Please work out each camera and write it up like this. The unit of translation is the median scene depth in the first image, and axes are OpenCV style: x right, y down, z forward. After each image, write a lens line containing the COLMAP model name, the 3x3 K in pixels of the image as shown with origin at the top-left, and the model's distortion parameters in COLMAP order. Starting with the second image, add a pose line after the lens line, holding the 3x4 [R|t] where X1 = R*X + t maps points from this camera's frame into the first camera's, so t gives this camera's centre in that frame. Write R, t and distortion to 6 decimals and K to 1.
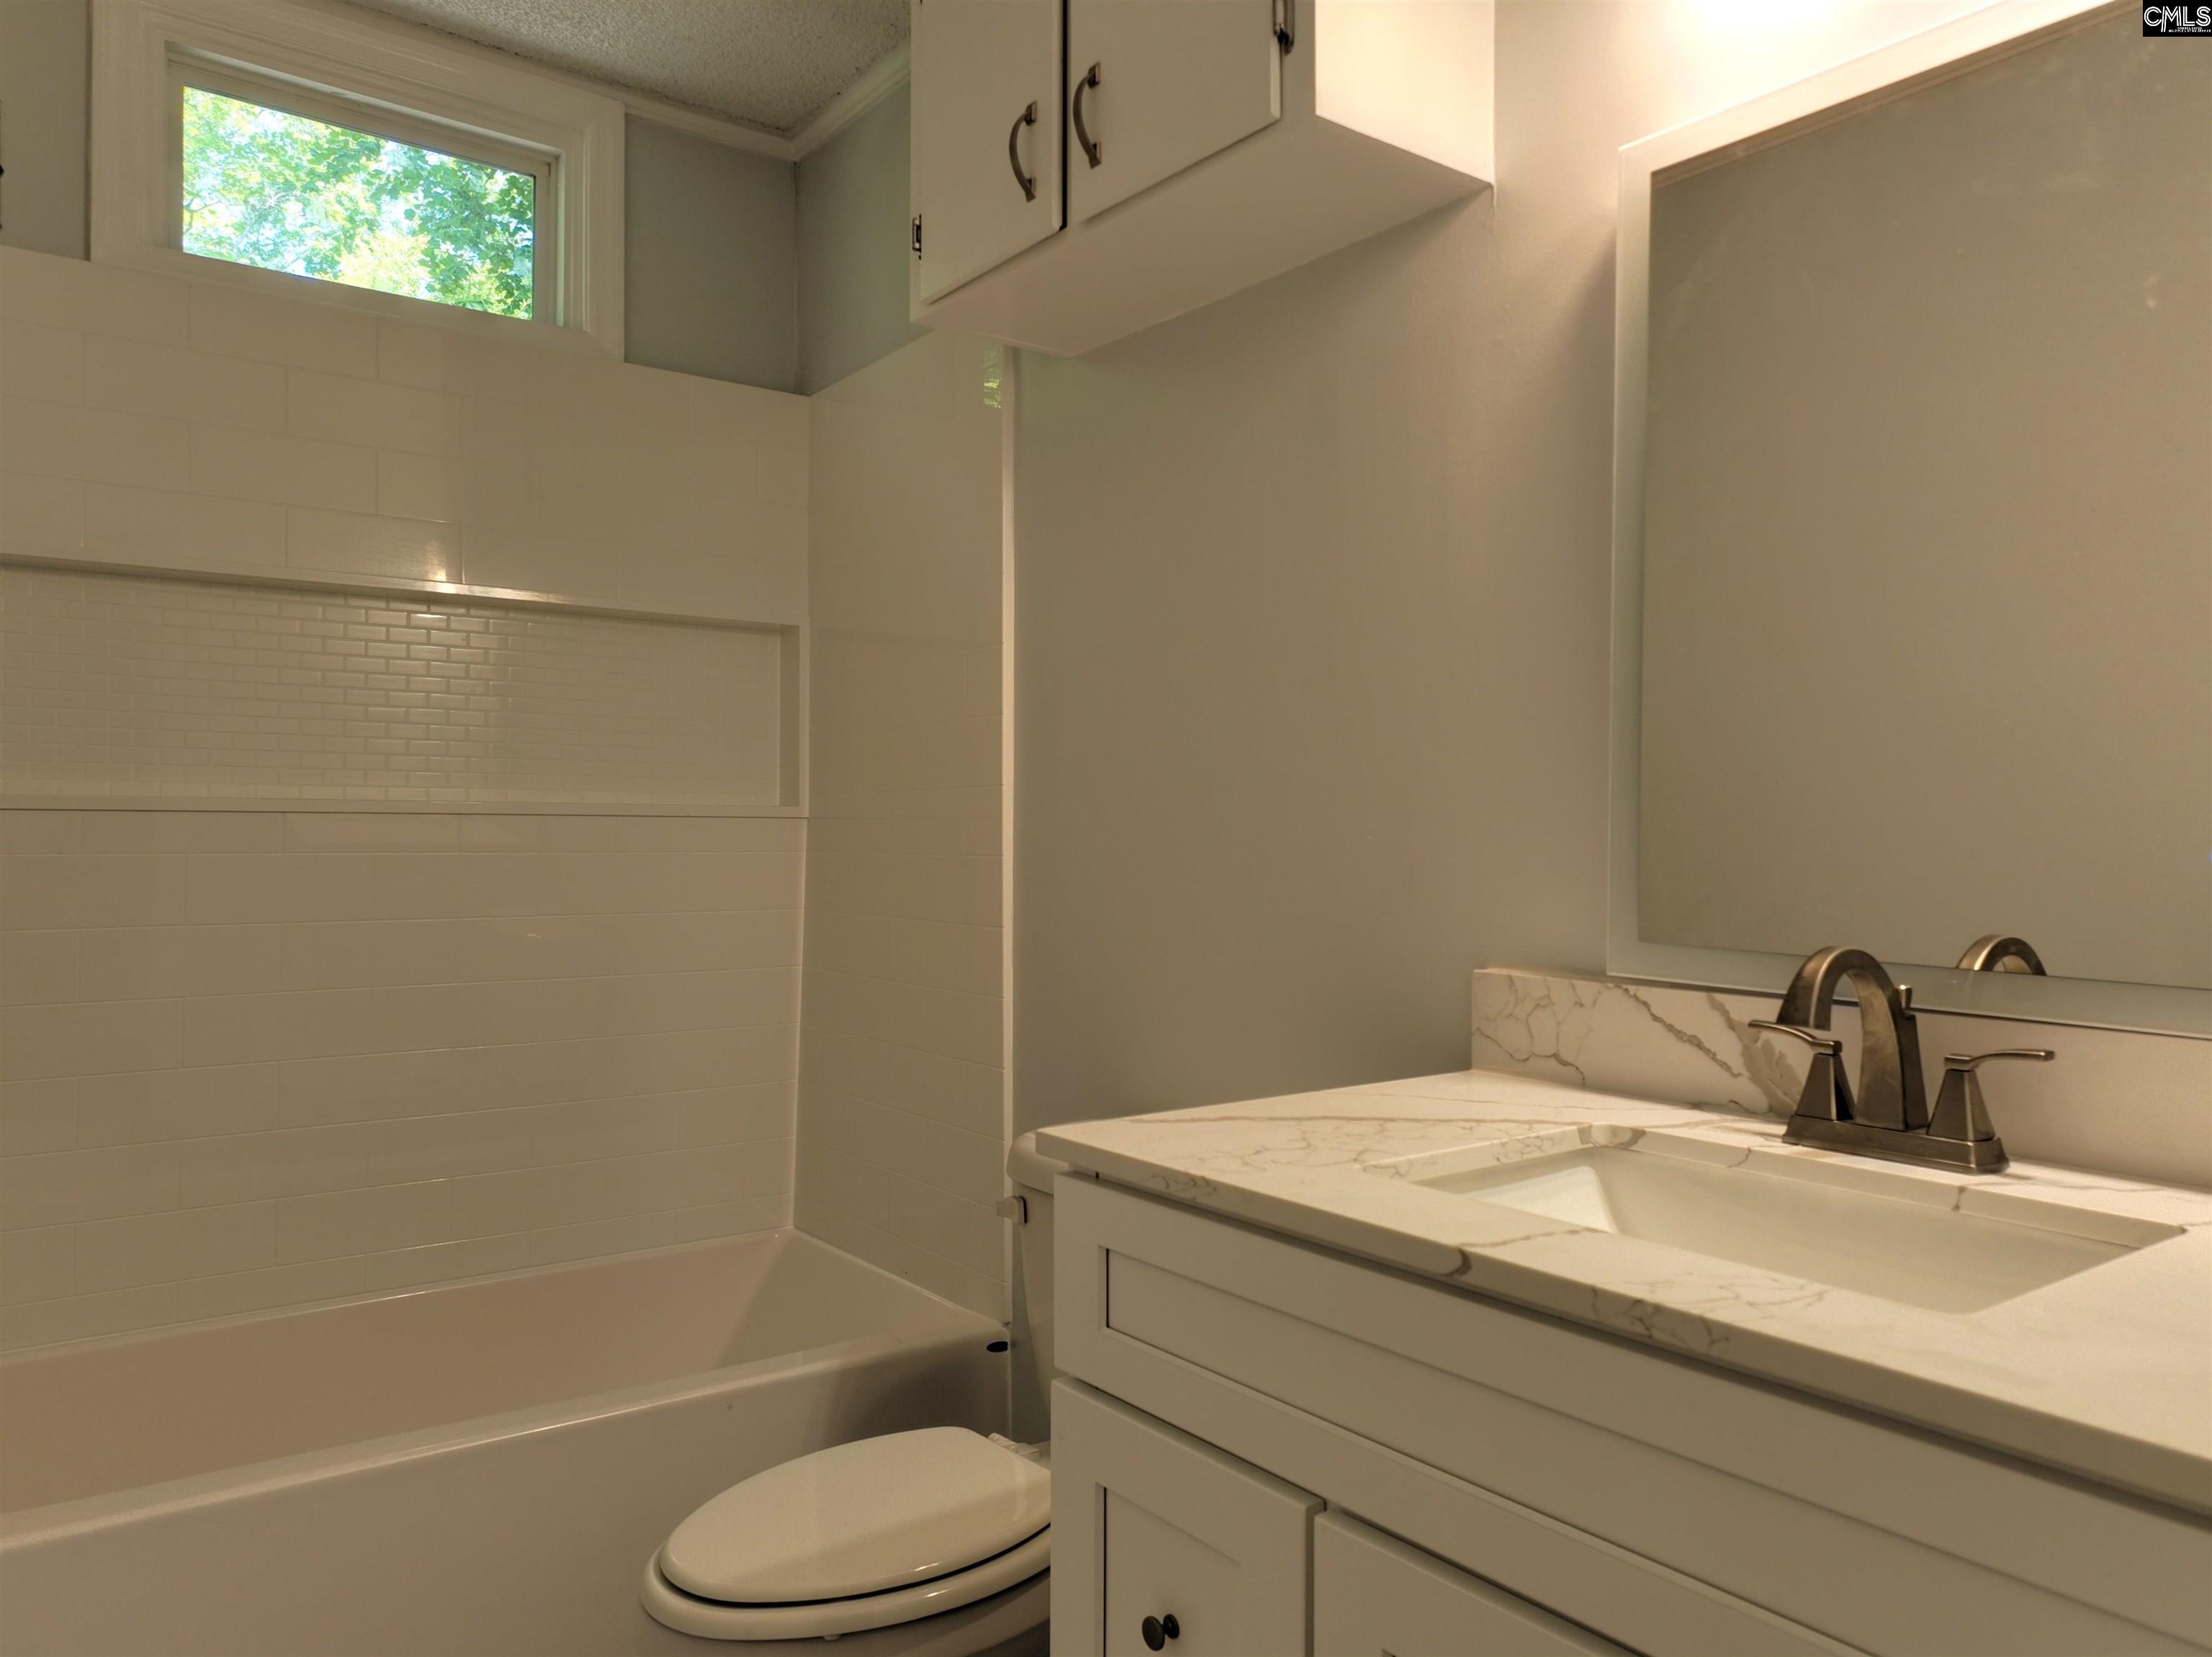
lens RADIAL K [[1573.7, 0, 1116.0], [0, 1573.7, 819.1], [0, 0, 1]] dist [0.003306, 0.000550]
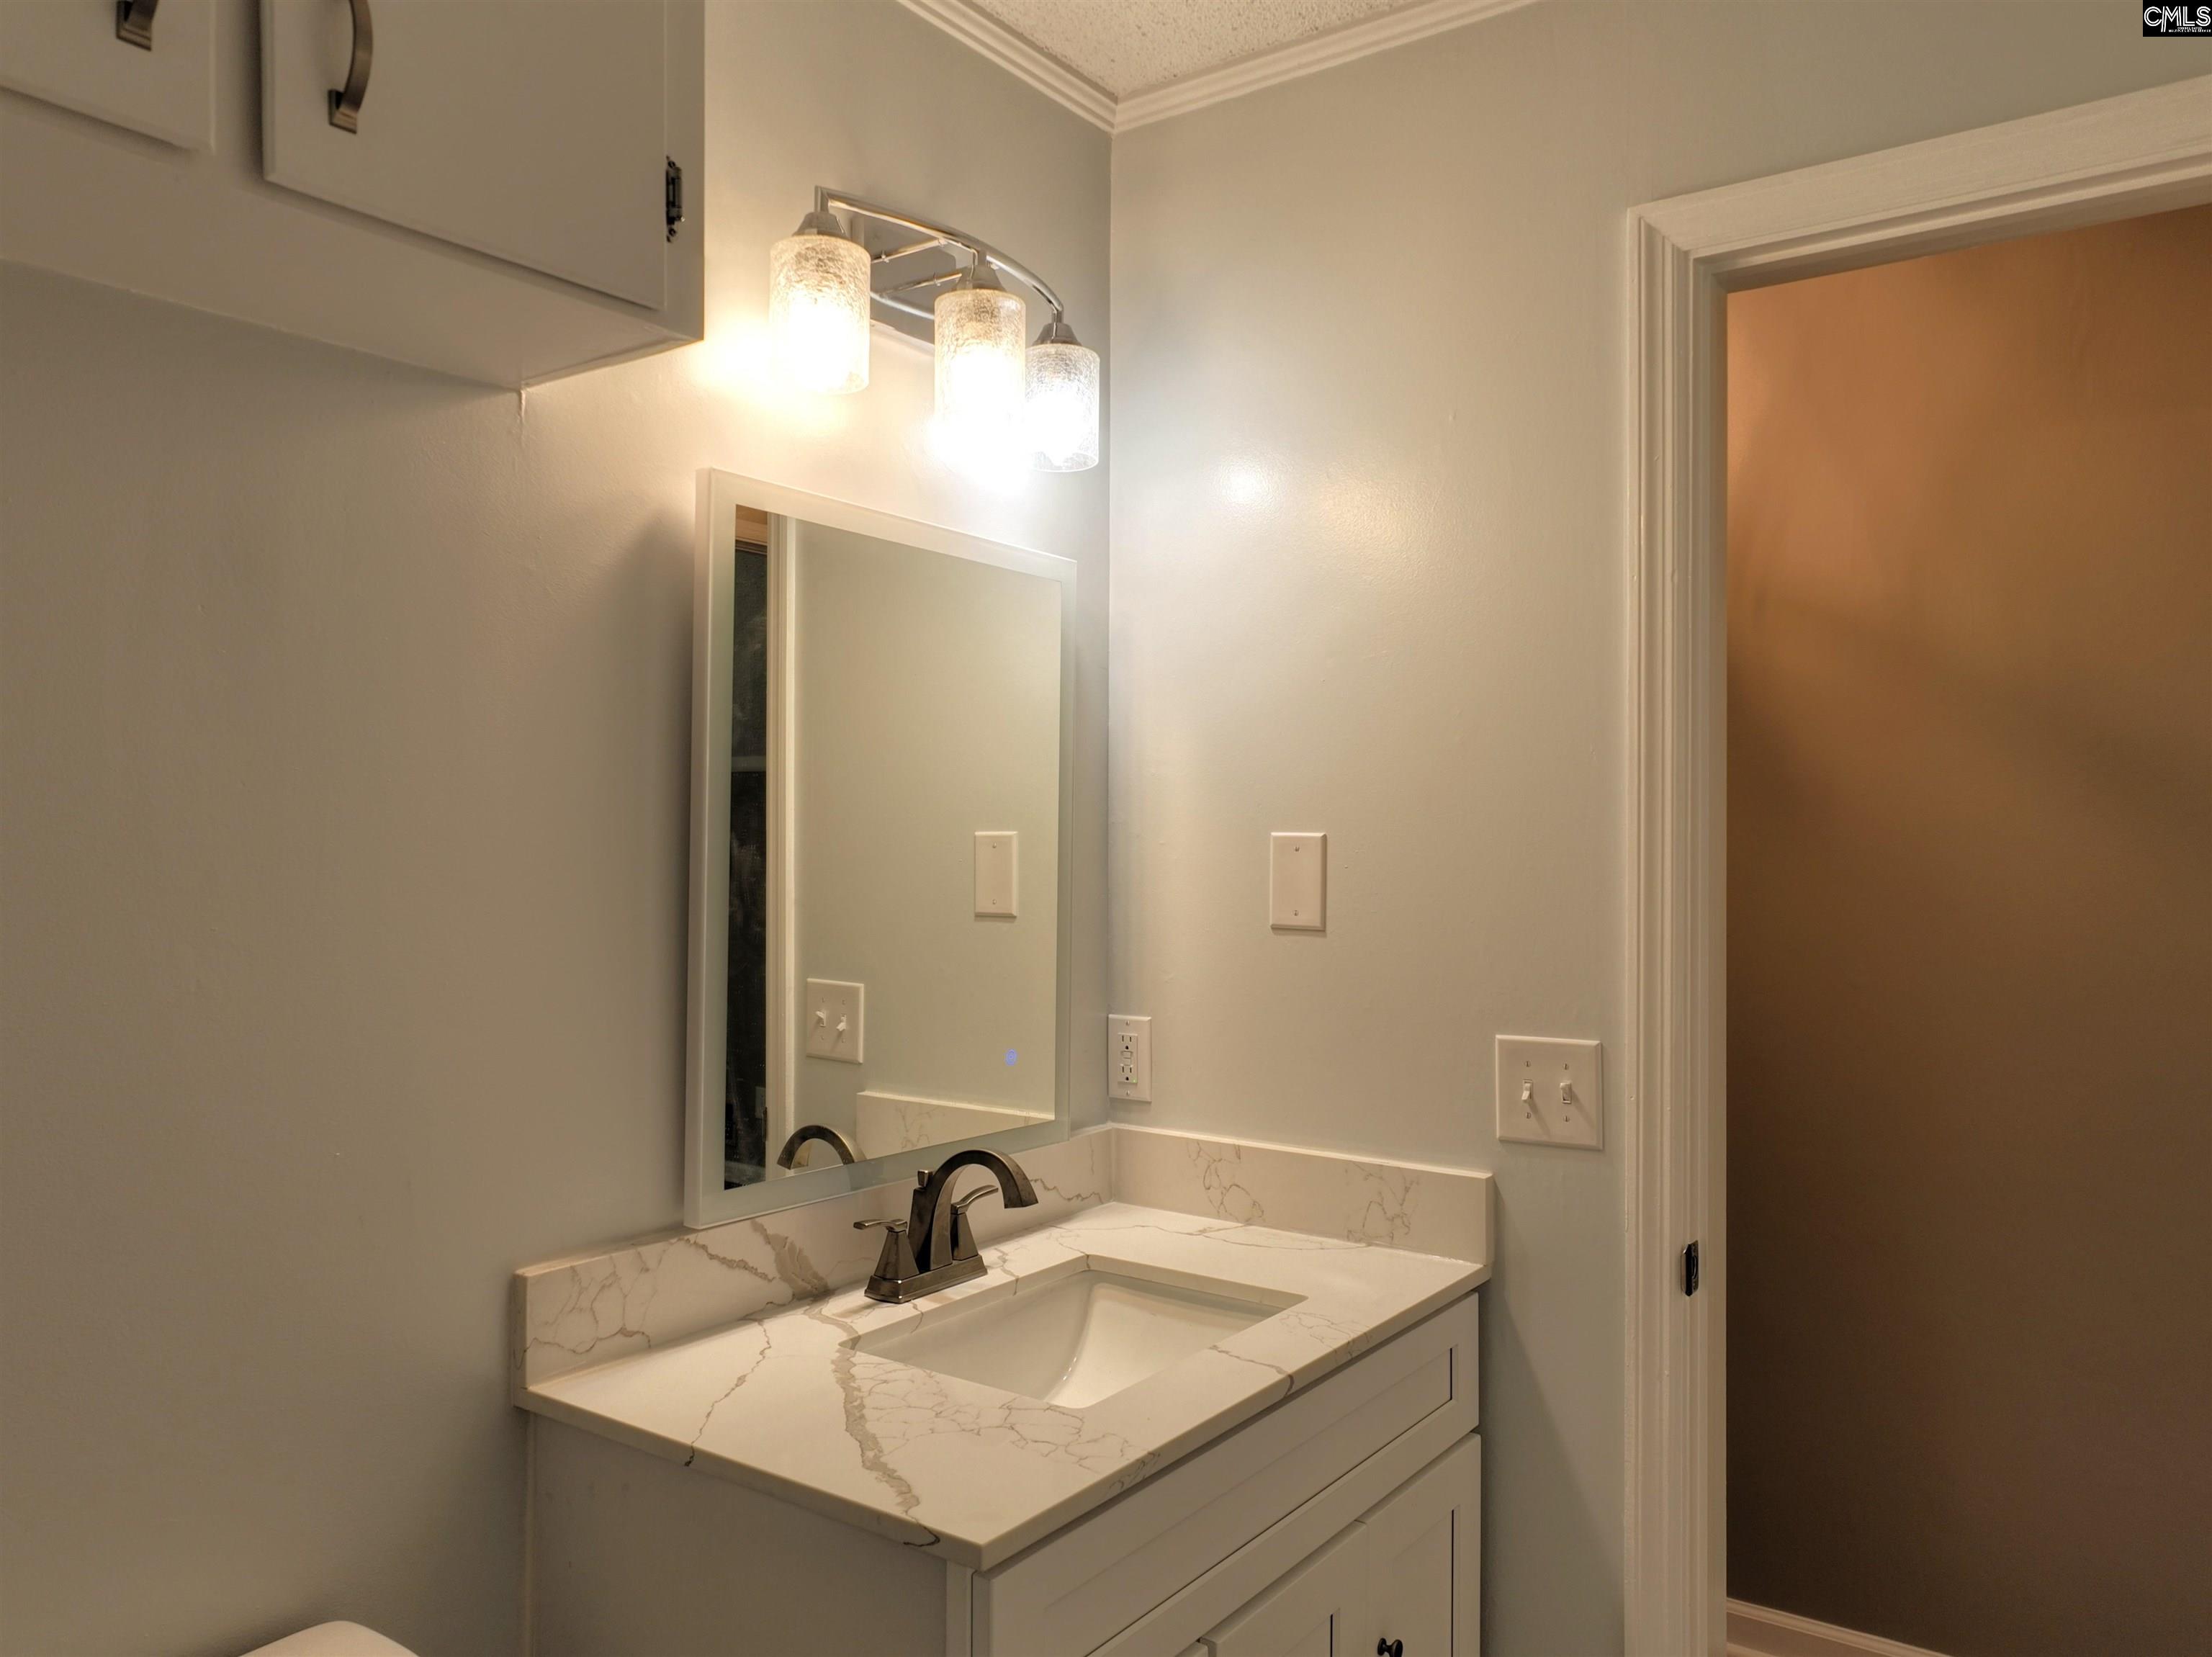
lens RADIAL K [[1573.7, 0, 1118.5], [0, 1573.7, 842.2], [0, 0, 1]] dist [0.003306, 0.000550]
pose [[-0.302701, -0.002840, 0.953081, -0.805835], [-0.008732, 0.999962, 0.000206, -0.169192], [-0.953045, -0.008260, -0.302715, 1.078754]]
